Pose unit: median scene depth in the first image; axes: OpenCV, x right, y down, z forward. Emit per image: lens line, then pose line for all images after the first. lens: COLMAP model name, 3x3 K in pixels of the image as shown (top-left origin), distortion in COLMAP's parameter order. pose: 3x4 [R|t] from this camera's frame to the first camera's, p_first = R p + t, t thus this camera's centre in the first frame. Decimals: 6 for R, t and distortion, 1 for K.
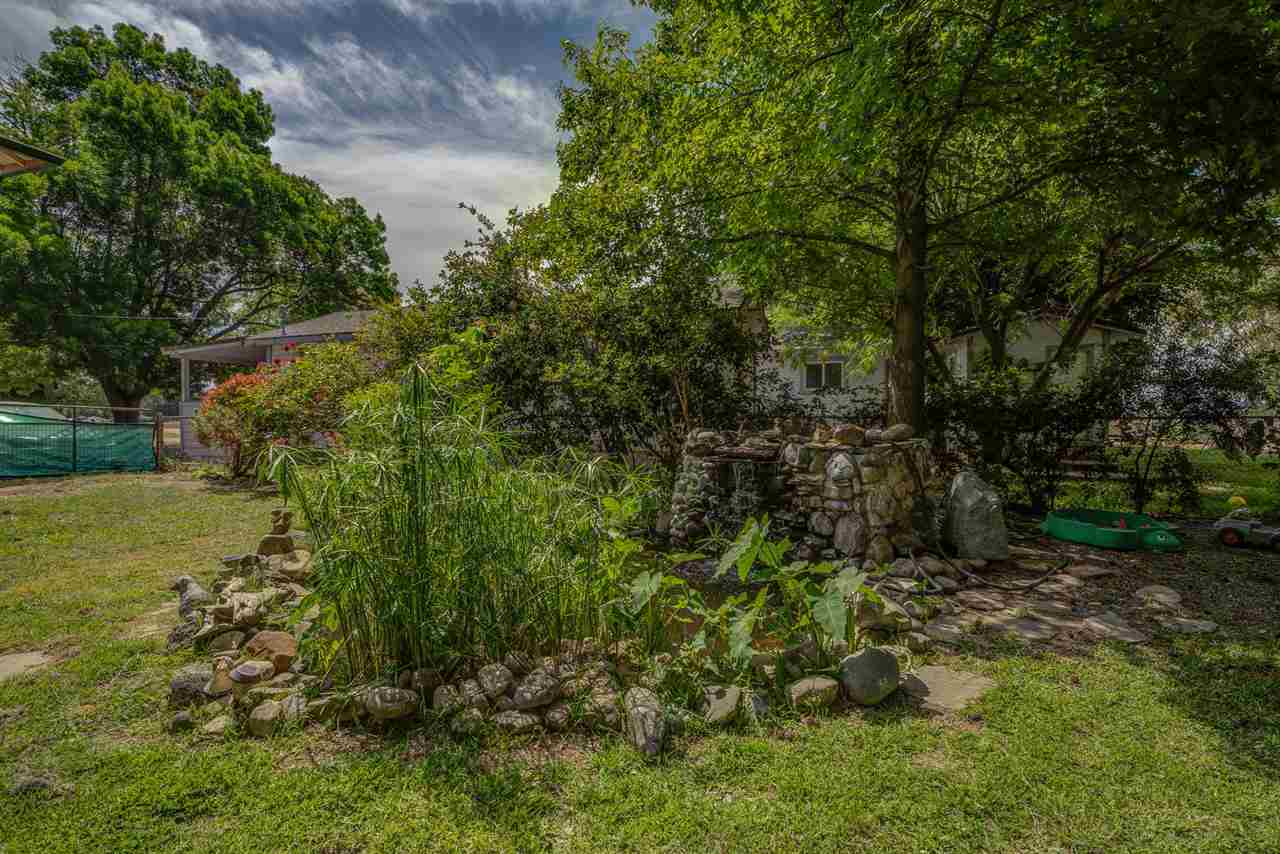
lens RADIAL K [[579.8, 0, 640.8], [0, 579.8, 429.5], [0, 0, 1]] dist [-0.012786, -0.000393]
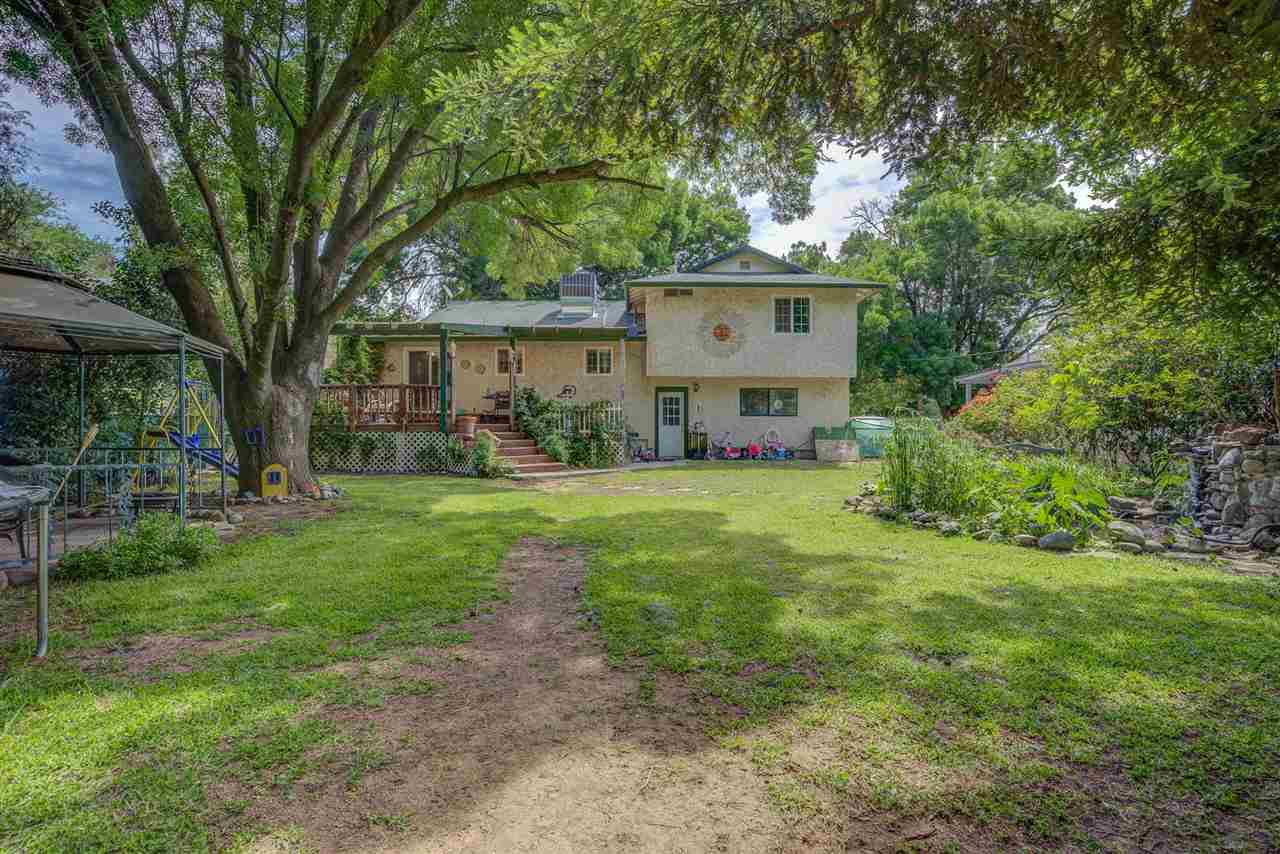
lens RADIAL K [[579.8, 0, 640.8], [0, 579.8, 429.5], [0, 0, 1]] dist [-0.012786, -0.000393]
pose [[0.297193, 0.000667, -0.954817, 0.286016], [-0.014808, 0.999883, -0.003911, 0.005479], [0.954703, 0.015301, 0.297168, -0.160841]]
